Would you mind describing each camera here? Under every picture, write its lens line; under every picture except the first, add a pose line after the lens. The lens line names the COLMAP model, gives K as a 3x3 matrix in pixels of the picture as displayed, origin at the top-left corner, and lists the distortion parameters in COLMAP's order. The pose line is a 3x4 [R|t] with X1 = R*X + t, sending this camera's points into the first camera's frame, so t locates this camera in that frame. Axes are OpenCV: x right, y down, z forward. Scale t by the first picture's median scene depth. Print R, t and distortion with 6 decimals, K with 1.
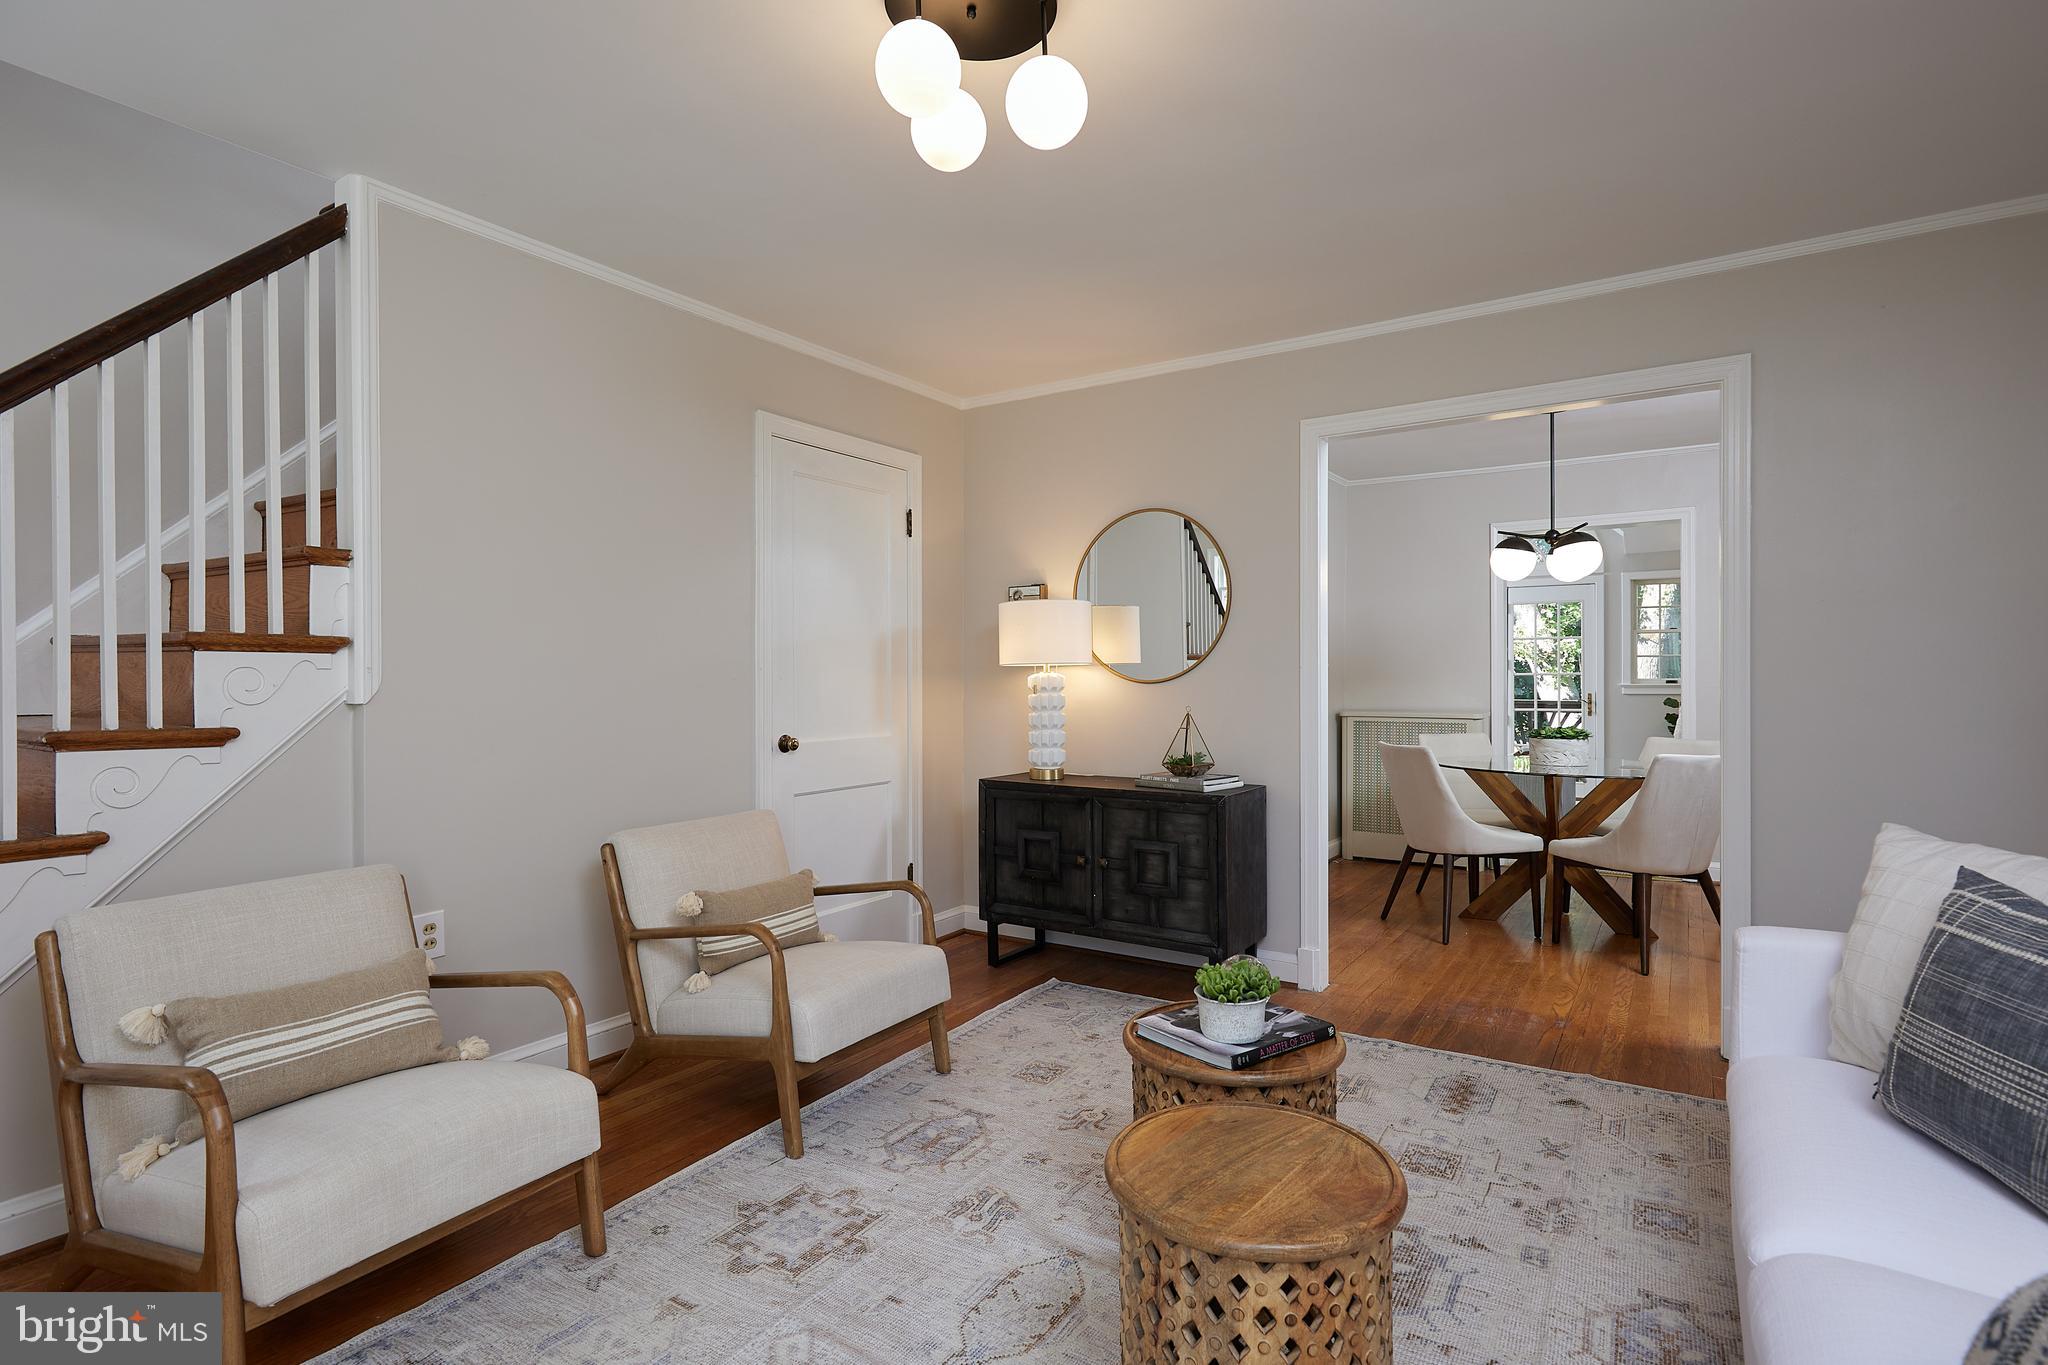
lens RADIAL K [[1003.9, 0, 1037.1], [0, 1003.9, 681.4], [0, 0, 1]] dist [0.001530, -0.000925]
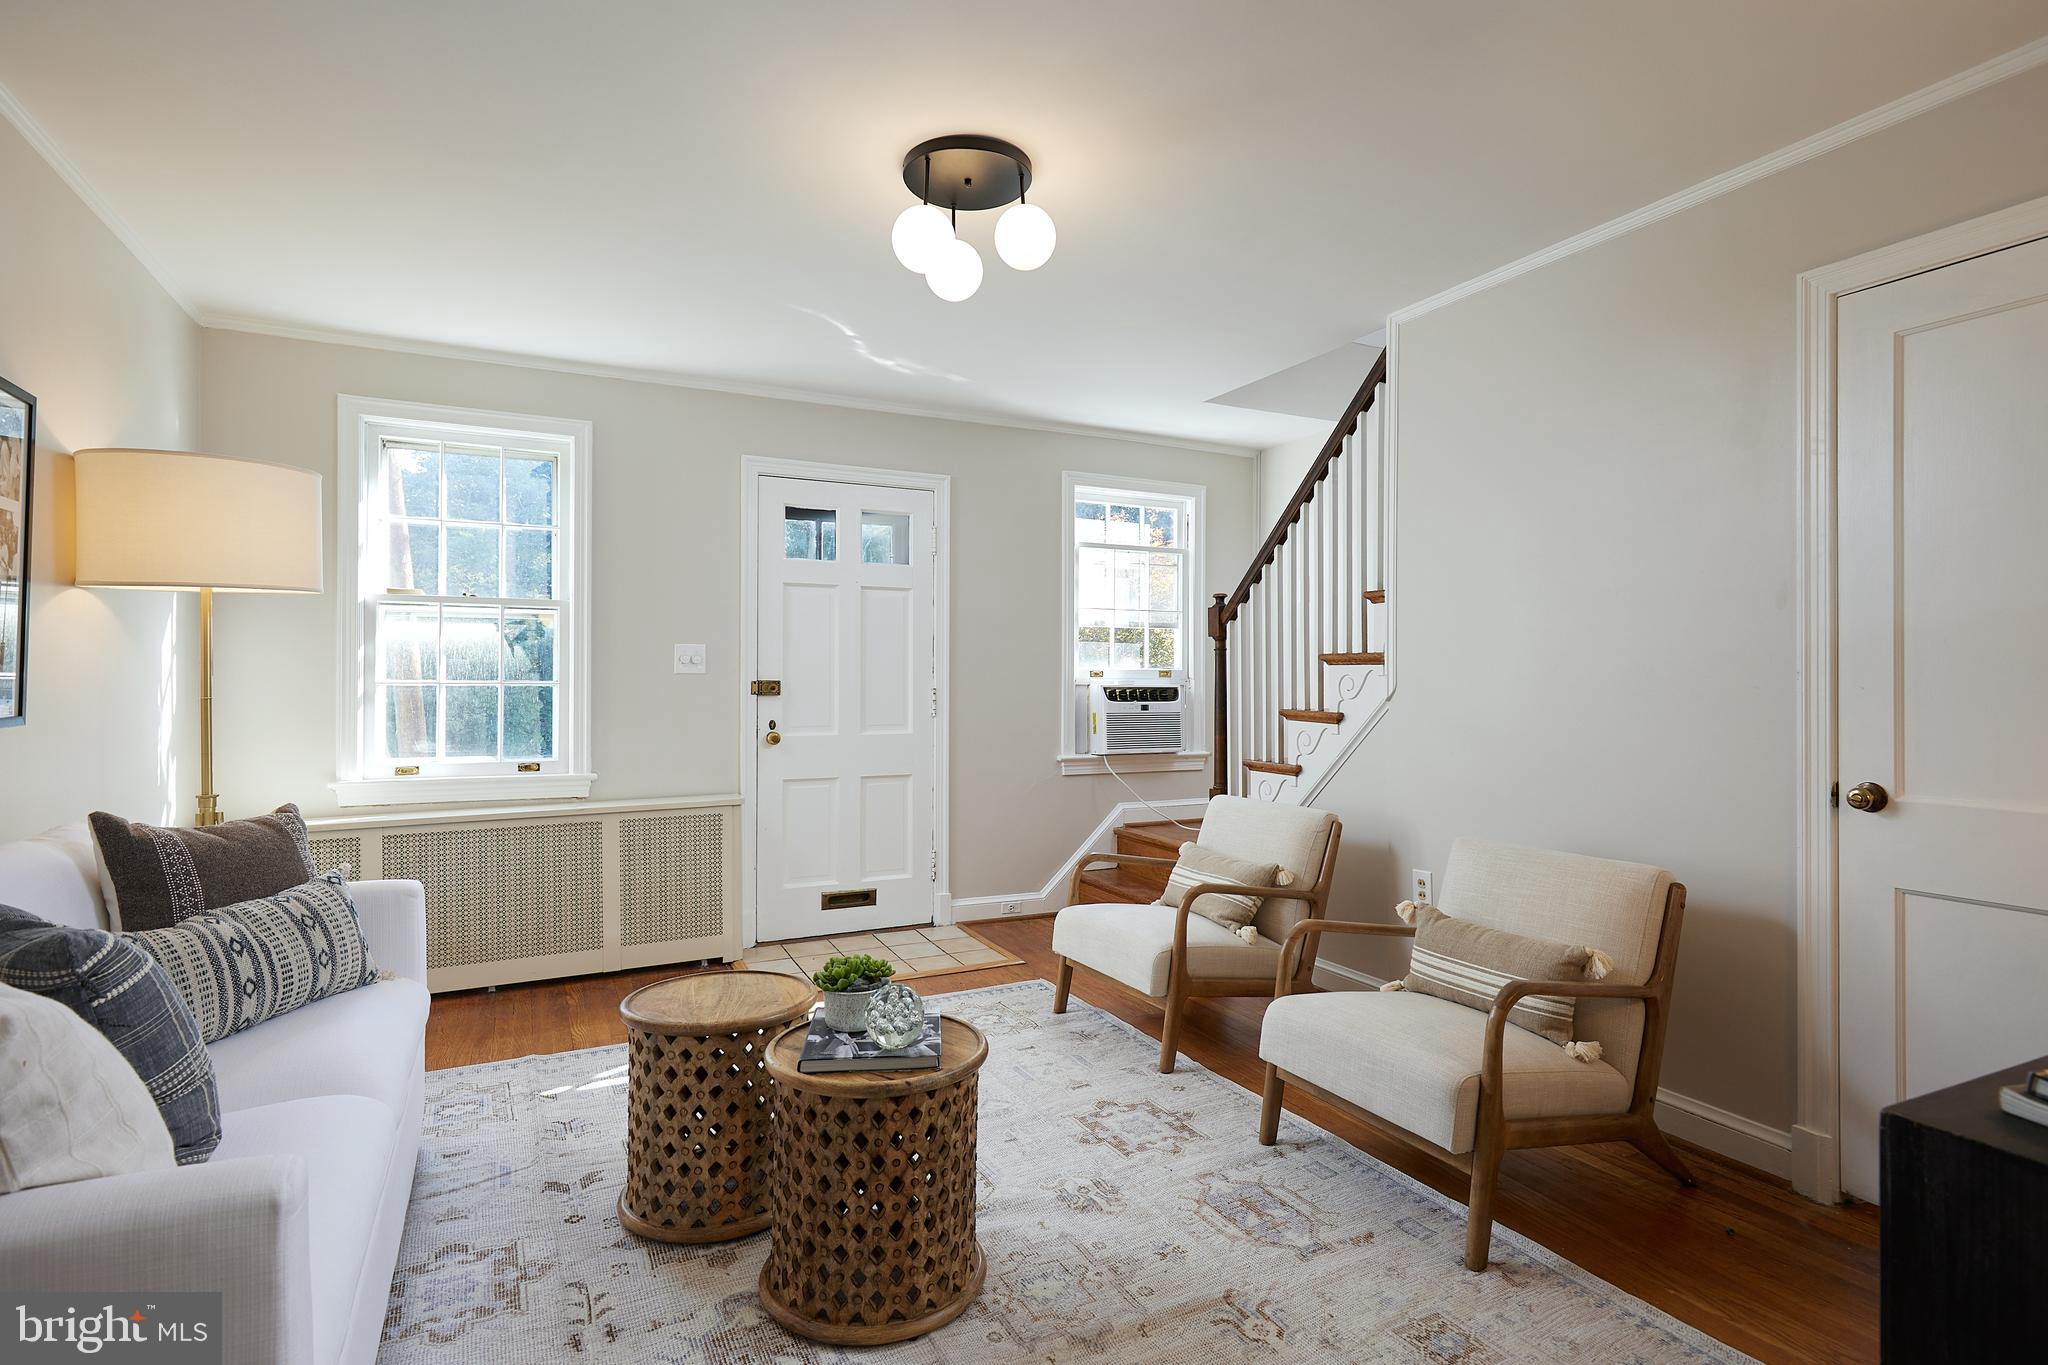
lens RADIAL K [[1003.9, 0, 1018.7], [0, 1003.9, 674.9], [0, 0, 1]] dist [0.001530, -0.000925]
pose [[-0.510434, -0.005030, -0.859902, 0.527307], [-0.010256, 0.999947, 0.000238, -0.006356], [0.859856, 0.008940, -0.510459, 0.875149]]
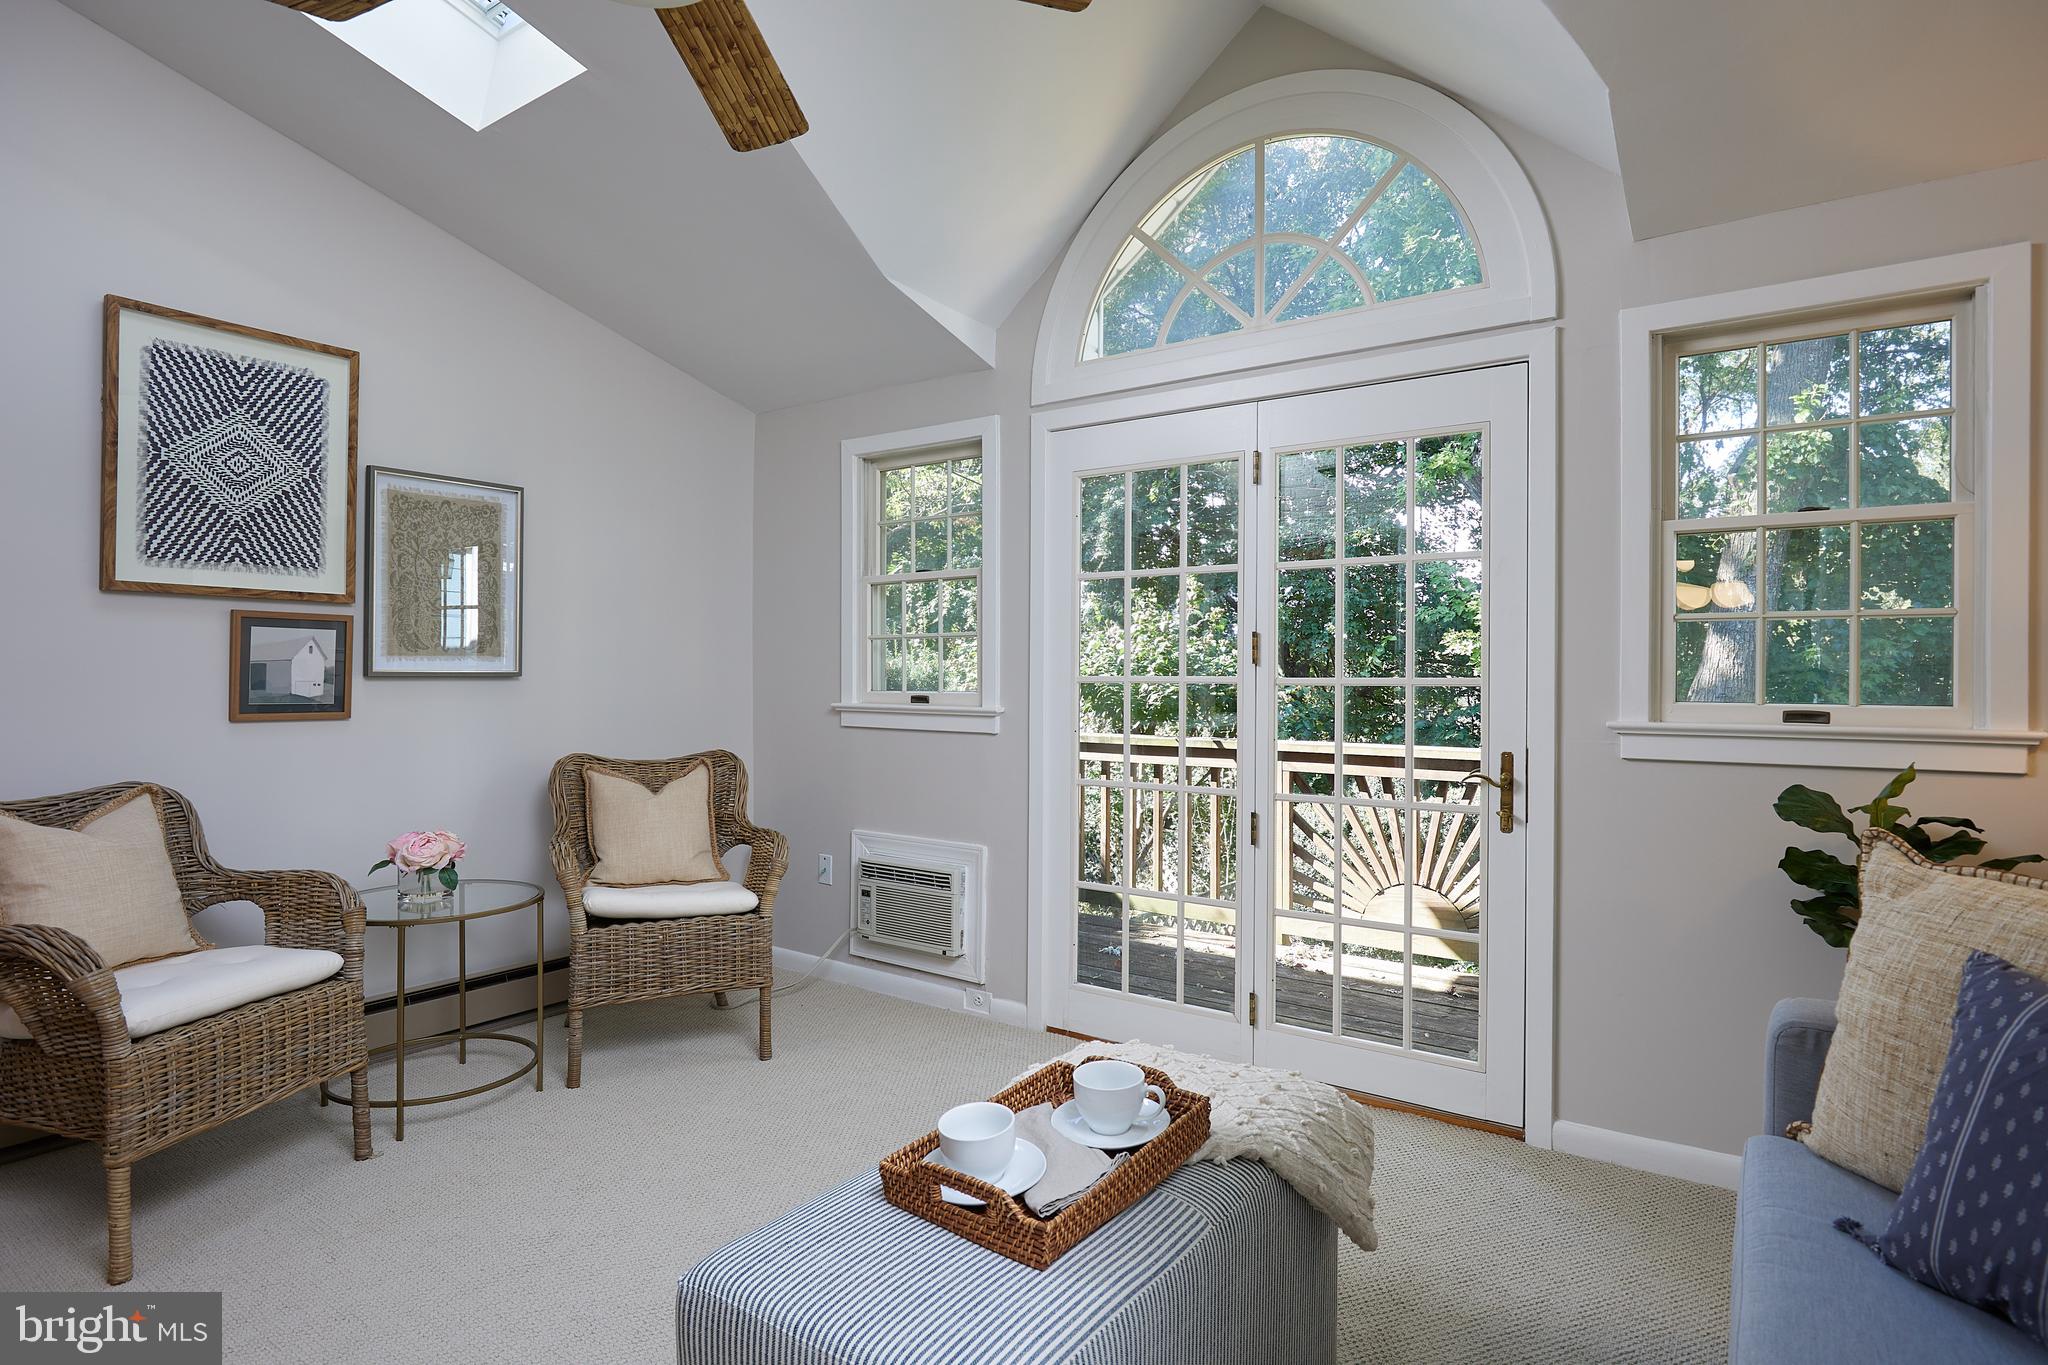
lens RADIAL K [[1067.8, 0, 1019.6], [0, 1067.8, 669.4], [0, 0, 1]] dist [-0.021746, 0.002331]
pose [[0.998834, 0.006882, -0.047776, 1.074257], [-0.007419, 0.999911, -0.011072, -0.017284], [0.047695, 0.011414, 0.998797, 1.746920]]
